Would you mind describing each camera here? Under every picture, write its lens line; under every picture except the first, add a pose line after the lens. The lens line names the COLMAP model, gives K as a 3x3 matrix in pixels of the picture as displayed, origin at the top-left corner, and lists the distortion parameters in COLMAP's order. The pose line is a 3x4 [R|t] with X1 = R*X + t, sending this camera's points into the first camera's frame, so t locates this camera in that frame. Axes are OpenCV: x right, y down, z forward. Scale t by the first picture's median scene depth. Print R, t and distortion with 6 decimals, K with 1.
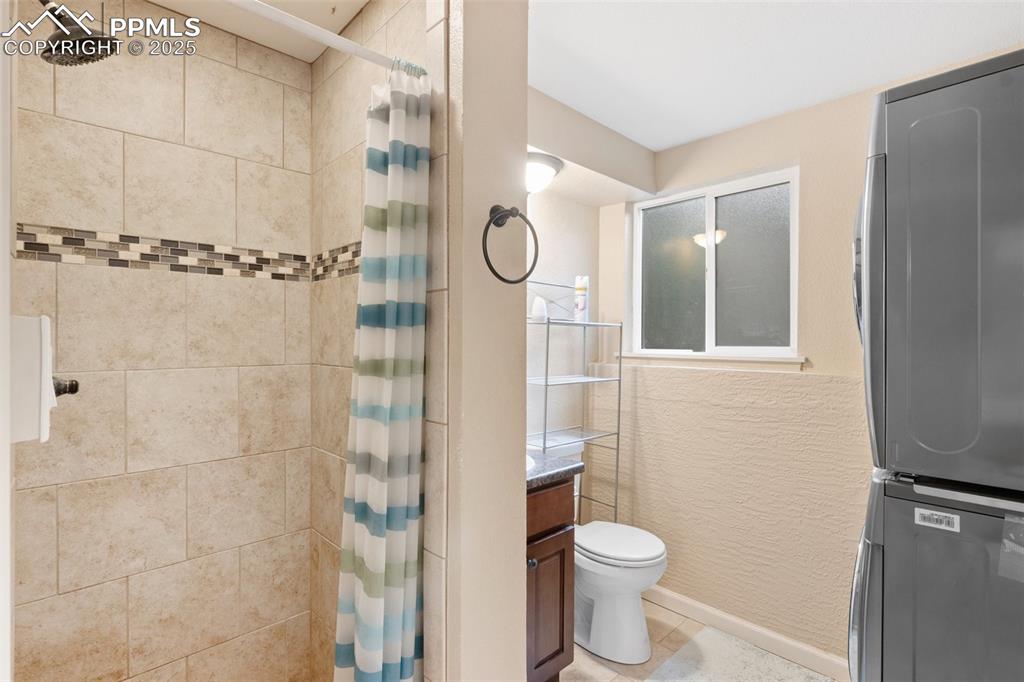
lens RADIAL K [[491.9, 0, 494.4], [0, 491.9, 338.8], [0, 0, 1]] dist [-0.000964, -0.007528]
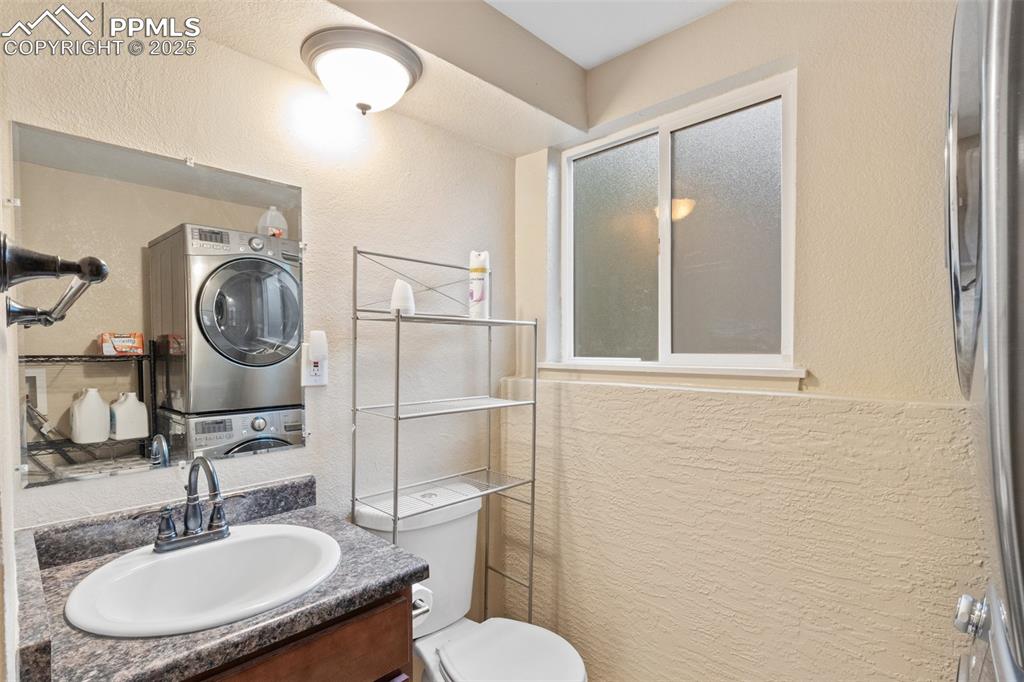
lens RADIAL K [[501.2, 0, 493.4], [0, 501.2, 354.2], [0, 0, 1]] dist [0.000382, 0.000486]
pose [[0.999248, -0.007923, 0.037964, 0.170065], [0.007268, 0.999823, 0.017355, 0.002872], [-0.038095, -0.017066, 0.999128, 0.304205]]
